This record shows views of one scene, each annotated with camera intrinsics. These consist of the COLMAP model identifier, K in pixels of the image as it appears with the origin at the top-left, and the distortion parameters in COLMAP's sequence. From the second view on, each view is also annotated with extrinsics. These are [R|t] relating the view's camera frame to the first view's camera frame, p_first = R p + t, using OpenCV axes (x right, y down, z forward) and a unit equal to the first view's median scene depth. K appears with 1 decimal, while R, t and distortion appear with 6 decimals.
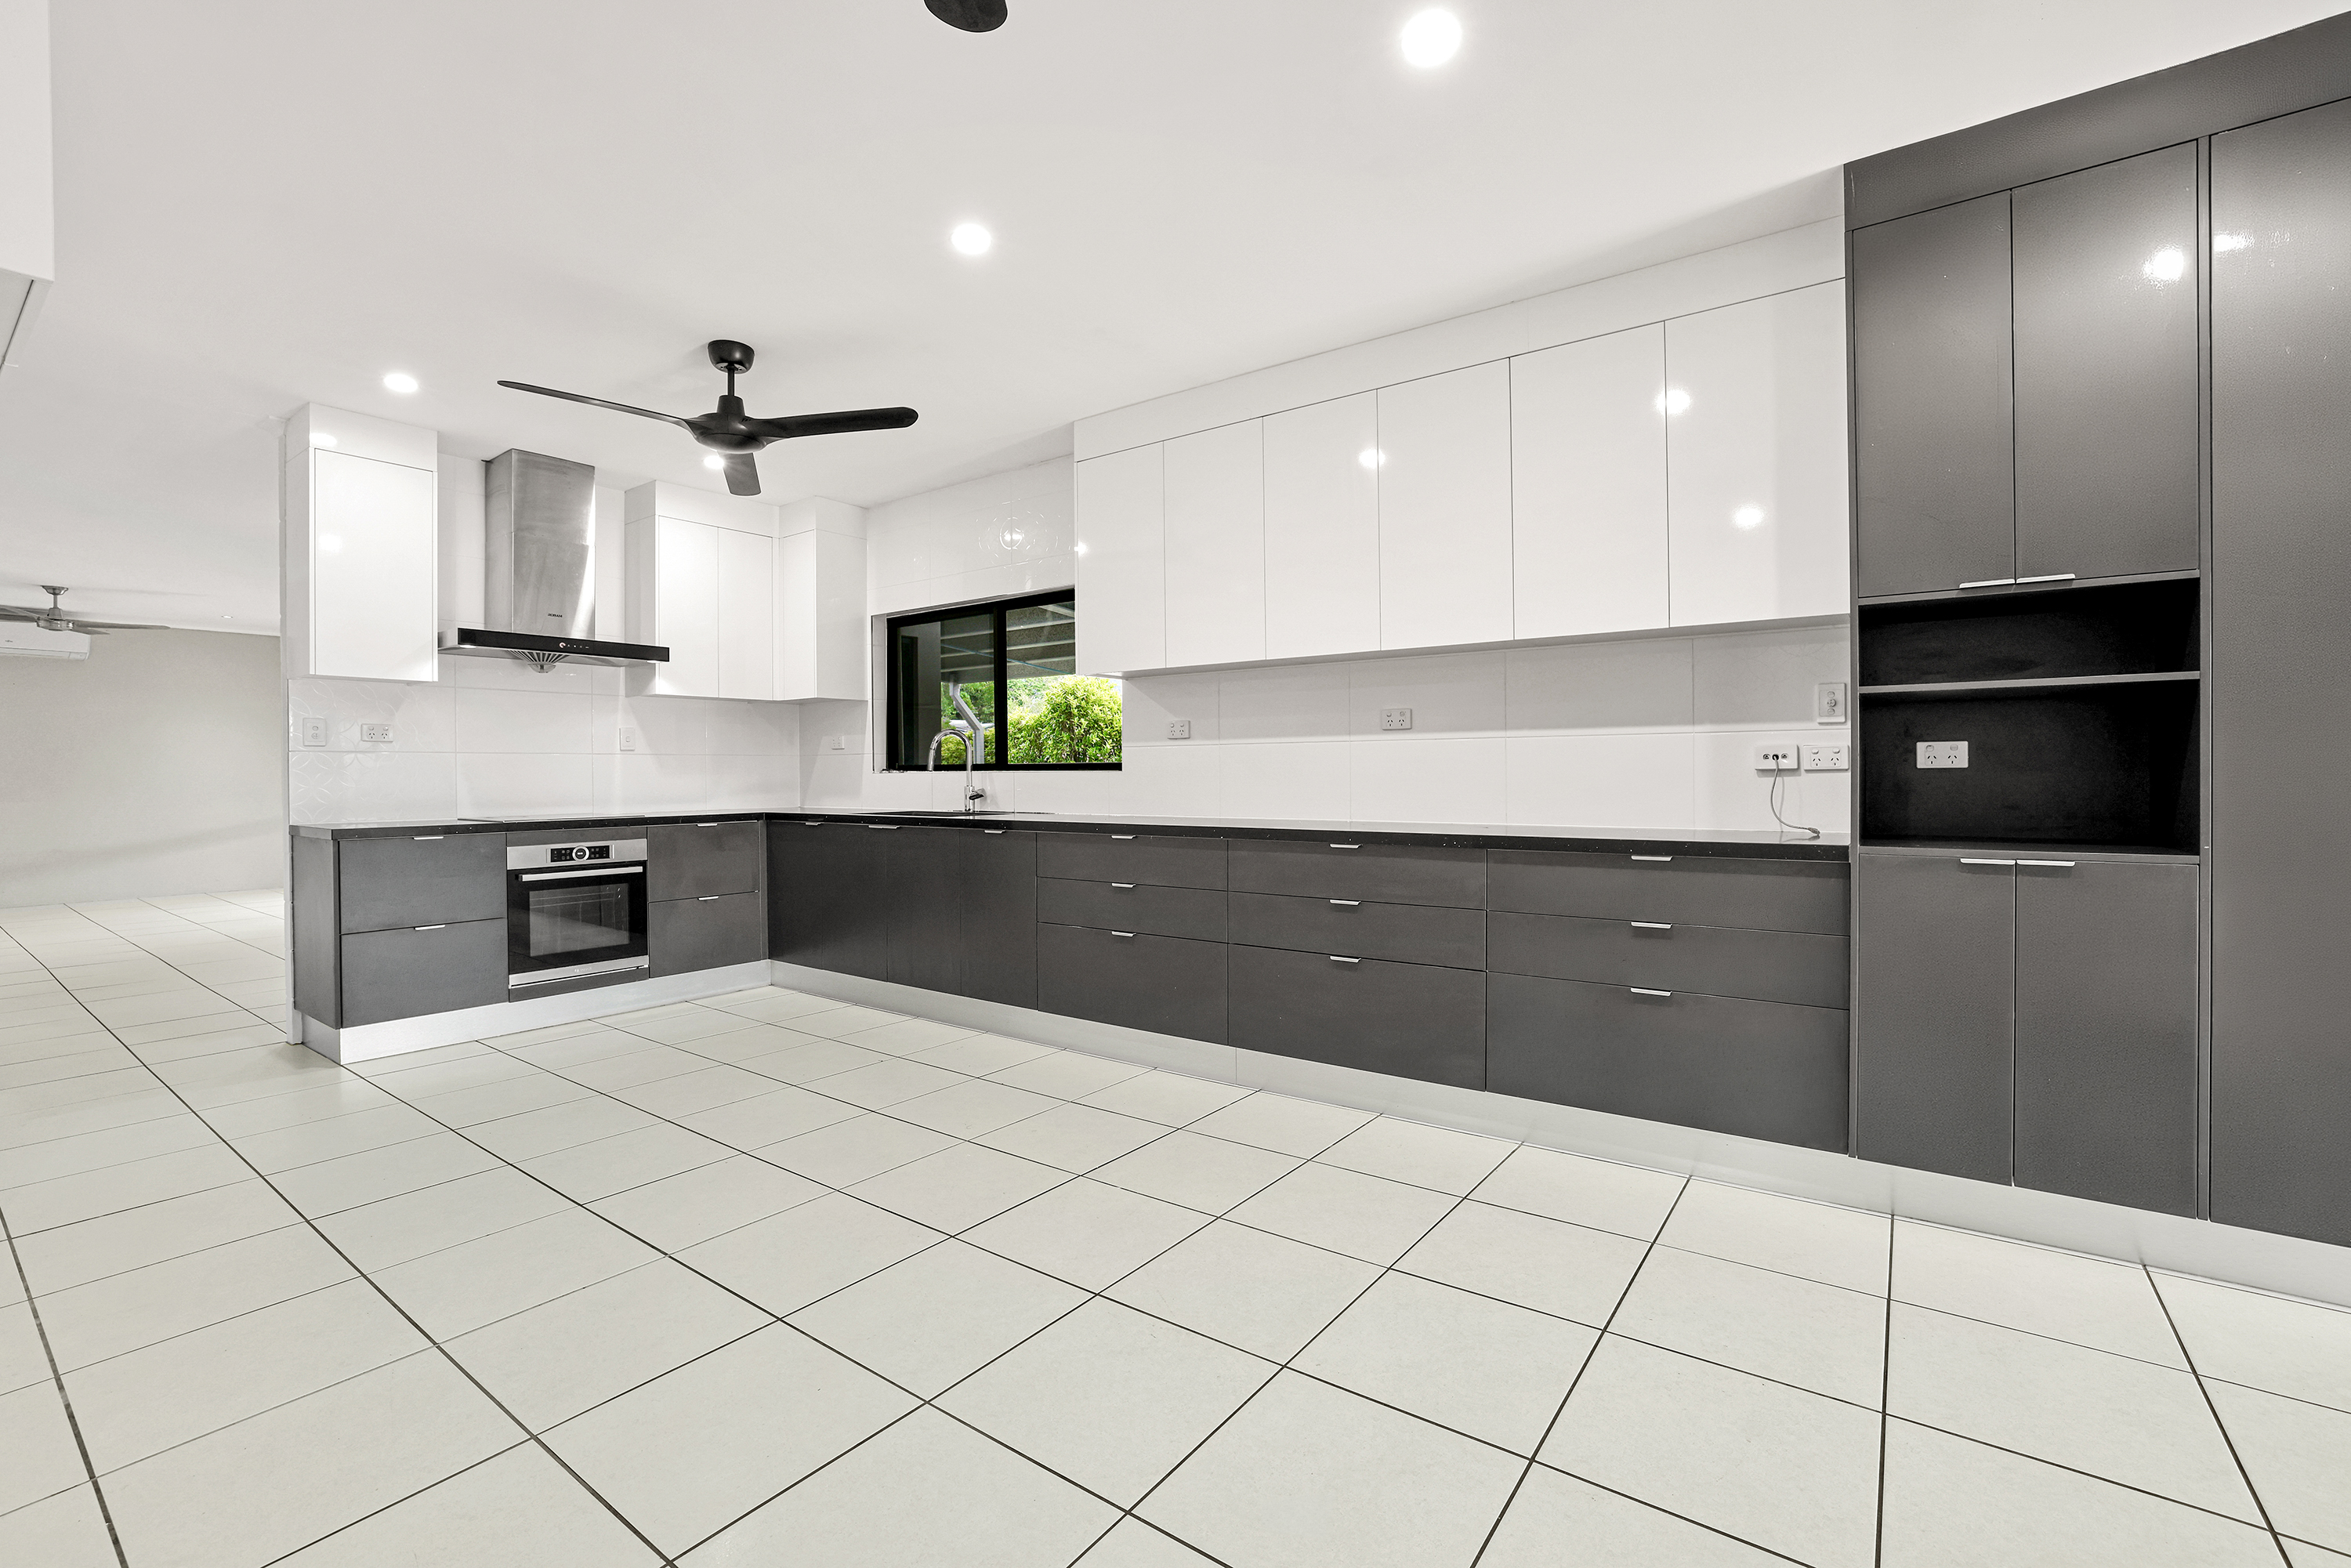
lens RADIAL K [[1001.4, 0, 1179.4], [0, 1001.4, 774.0], [0, 0, 1]] dist [-0.000176, 0.000011]
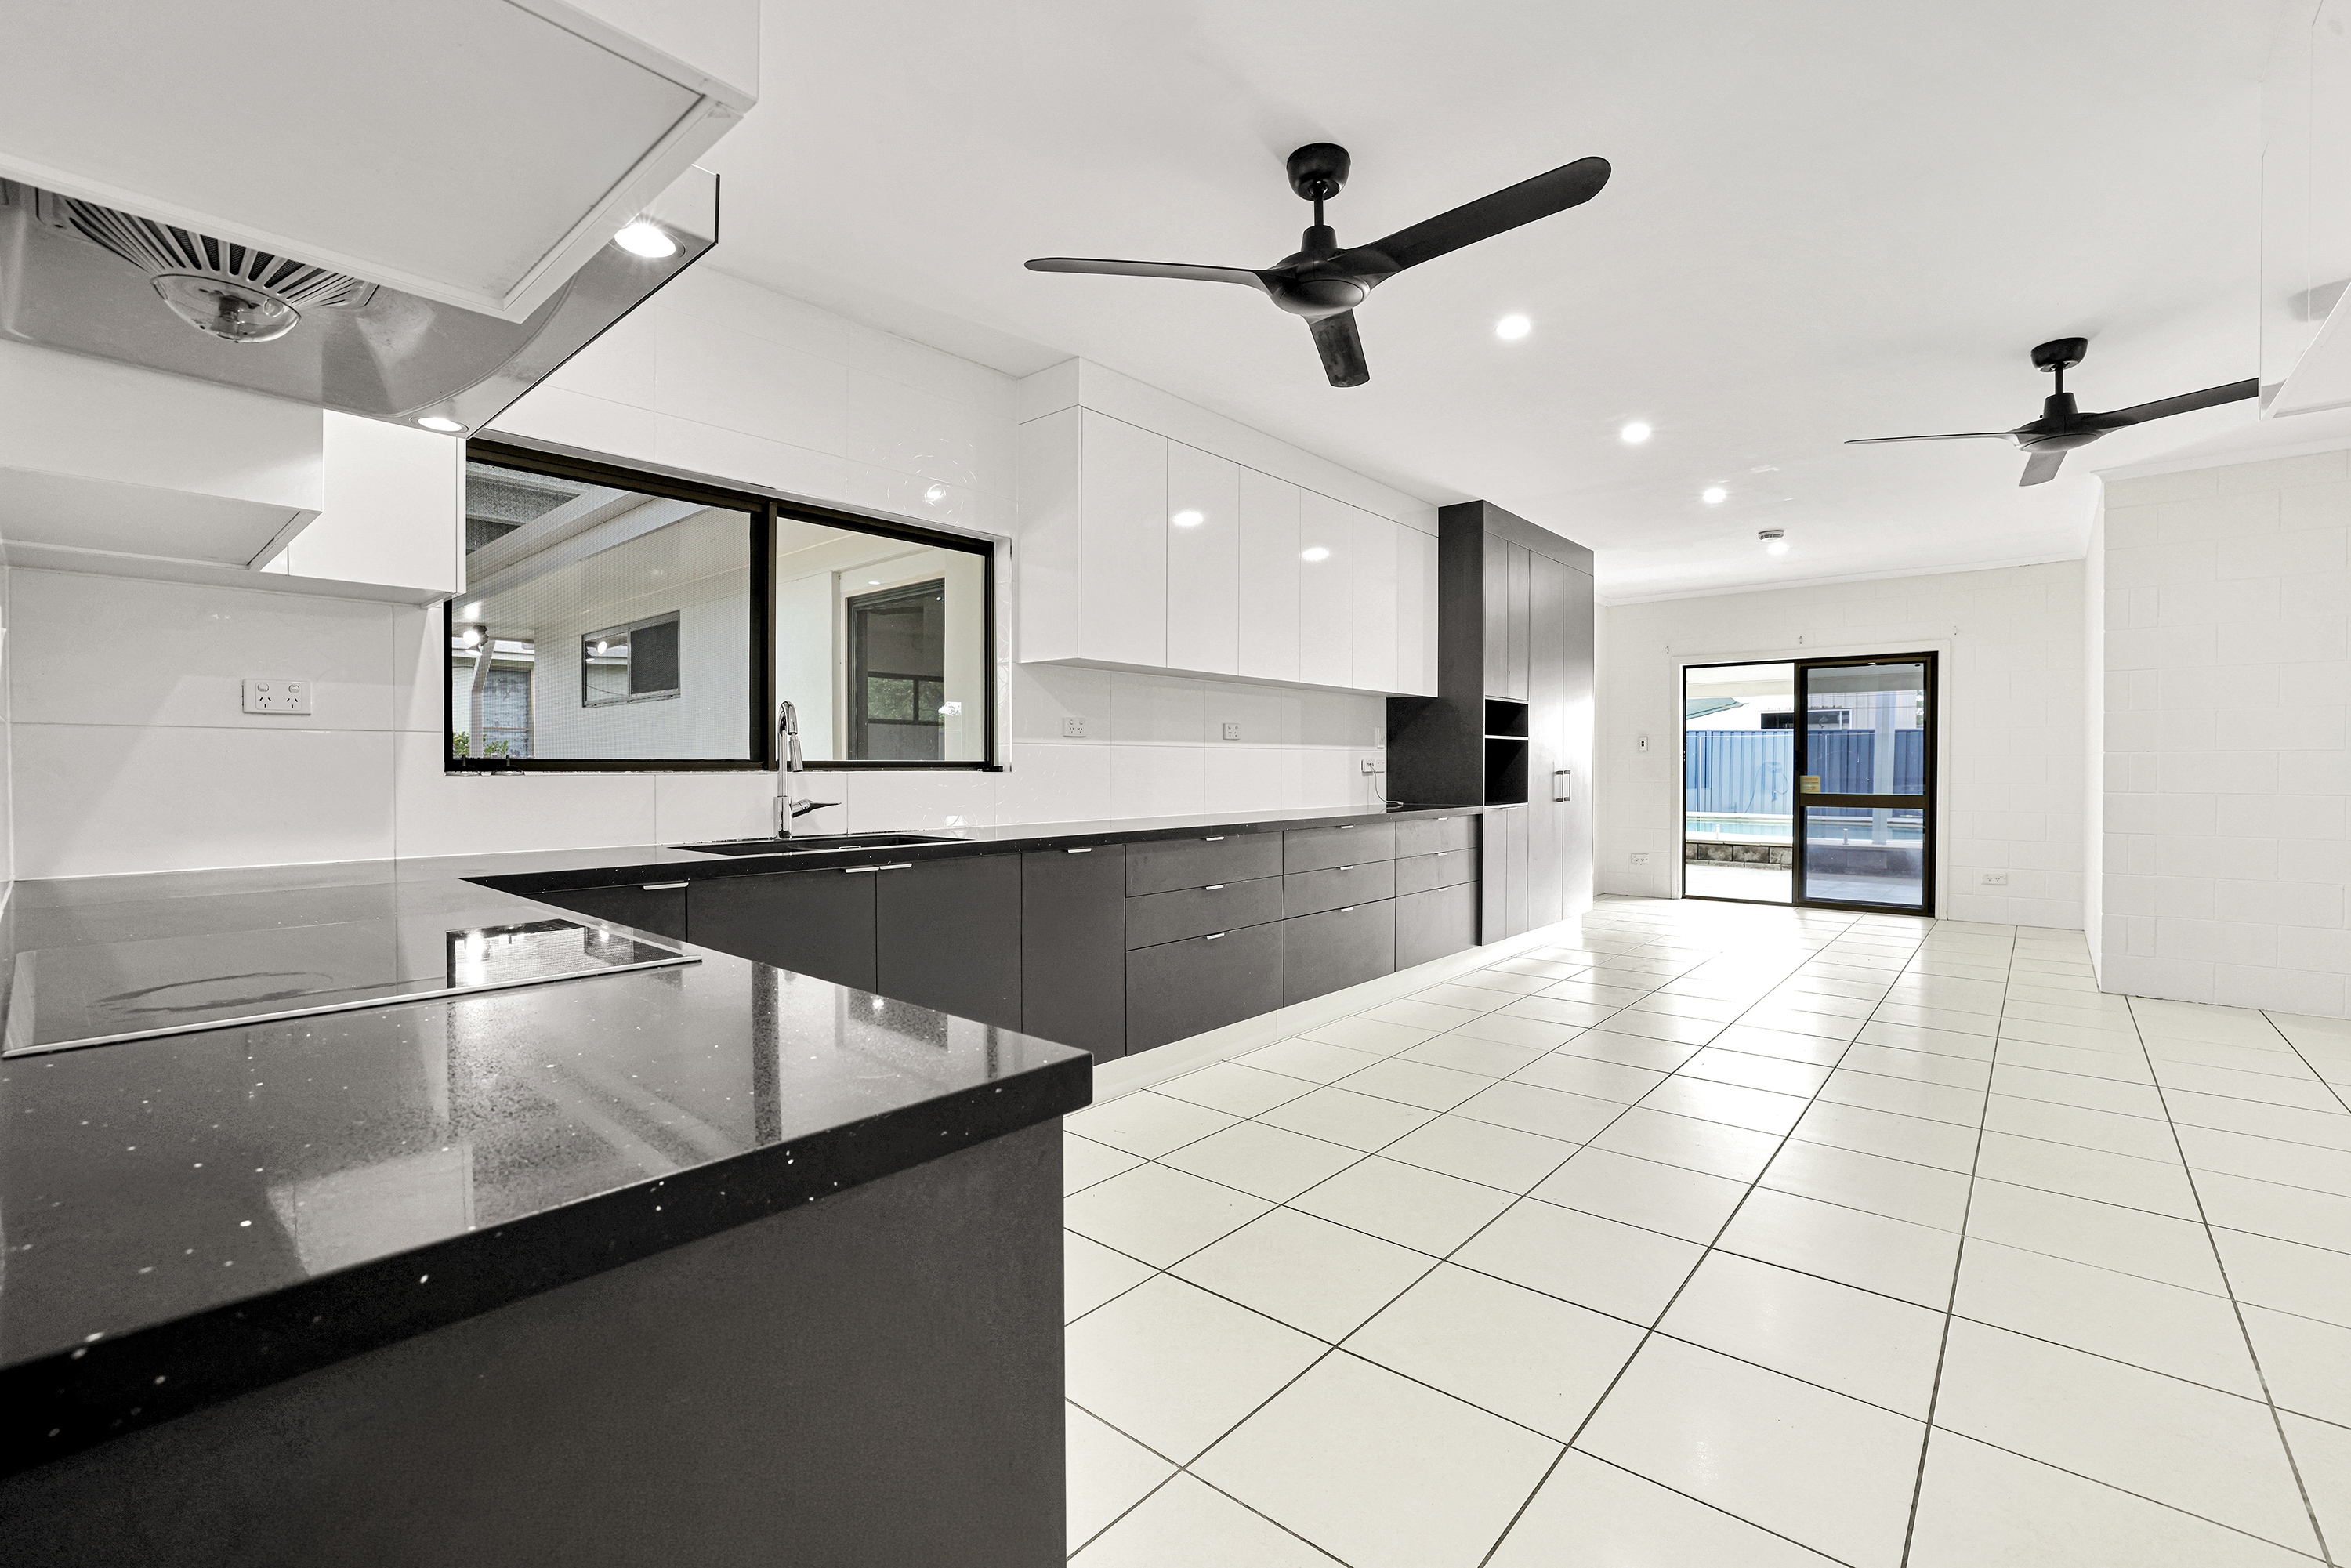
lens RADIAL K [[1001.4, 0, 1179.4], [0, 1001.4, 774.0], [0, 0, 1]] dist [-0.000176, 0.000011]
pose [[0.082078, 0.000885, 0.996626, -1.009451], [0.006960, 0.999975, -0.001461, 0.000784], [-0.996602, 0.007056, 0.082069, 0.916006]]
